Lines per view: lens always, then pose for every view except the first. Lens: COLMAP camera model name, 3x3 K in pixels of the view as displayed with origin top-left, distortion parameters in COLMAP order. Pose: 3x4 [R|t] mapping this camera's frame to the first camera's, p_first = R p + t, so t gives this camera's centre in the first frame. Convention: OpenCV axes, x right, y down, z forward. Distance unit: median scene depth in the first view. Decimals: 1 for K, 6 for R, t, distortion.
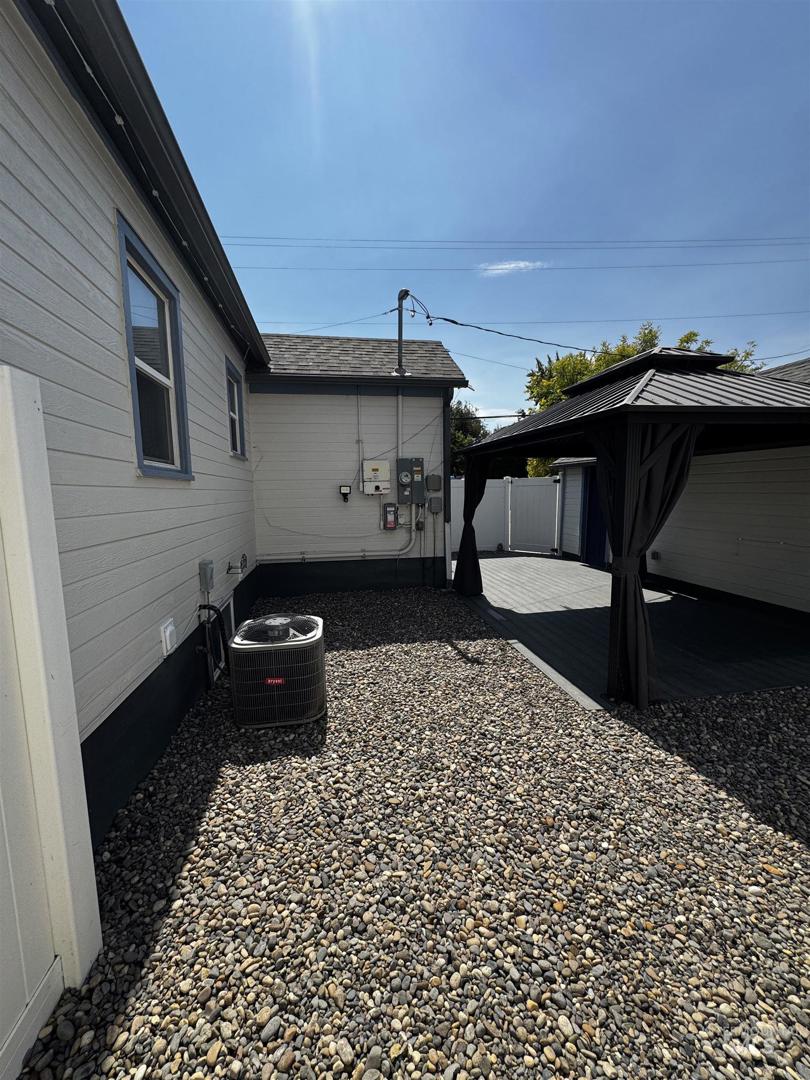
lens RADIAL K [[436.0, 0, 405.3], [0, 436.0, 545.0], [0, 0, 1]] dist [0.000271, -0.000178]
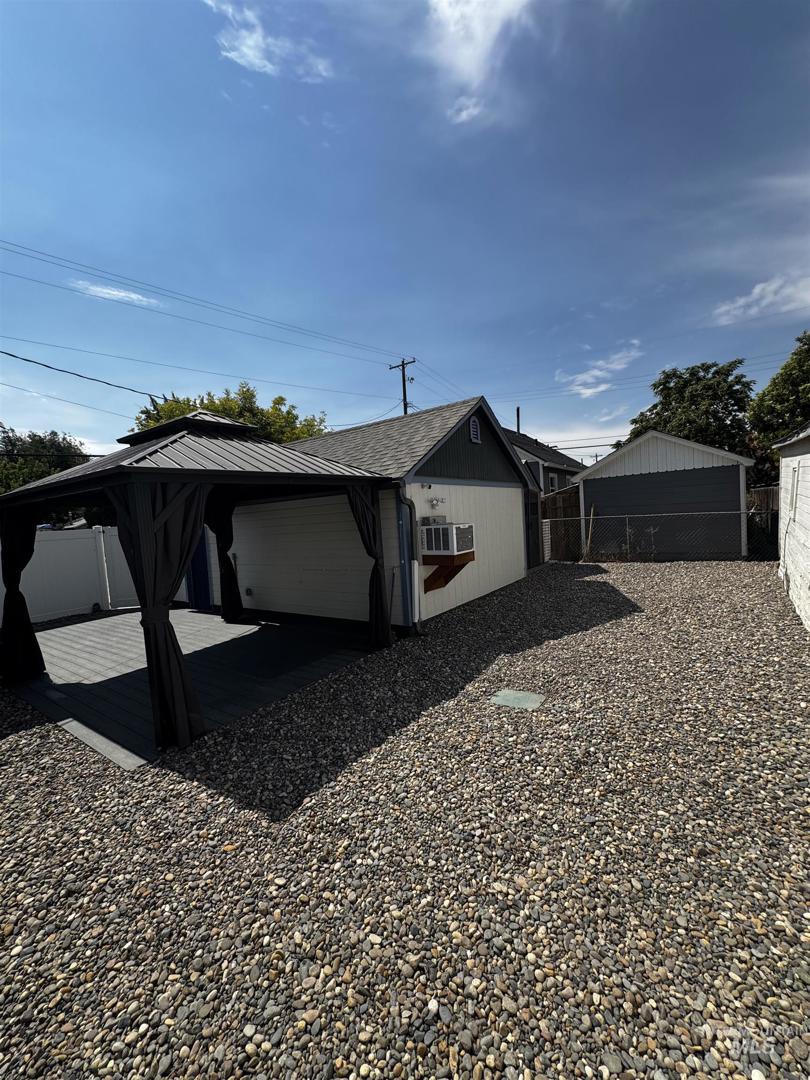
lens RADIAL K [[436.0, 0, 405.7], [0, 436.0, 542.1], [0, 0, 1]] dist [0.000271, -0.000178]
pose [[0.706250, -0.075443, 0.703931, 0.162448], [0.145223, 0.988600, -0.039749, 0.002526], [-0.692908, 0.130300, 0.709155, -0.143003]]
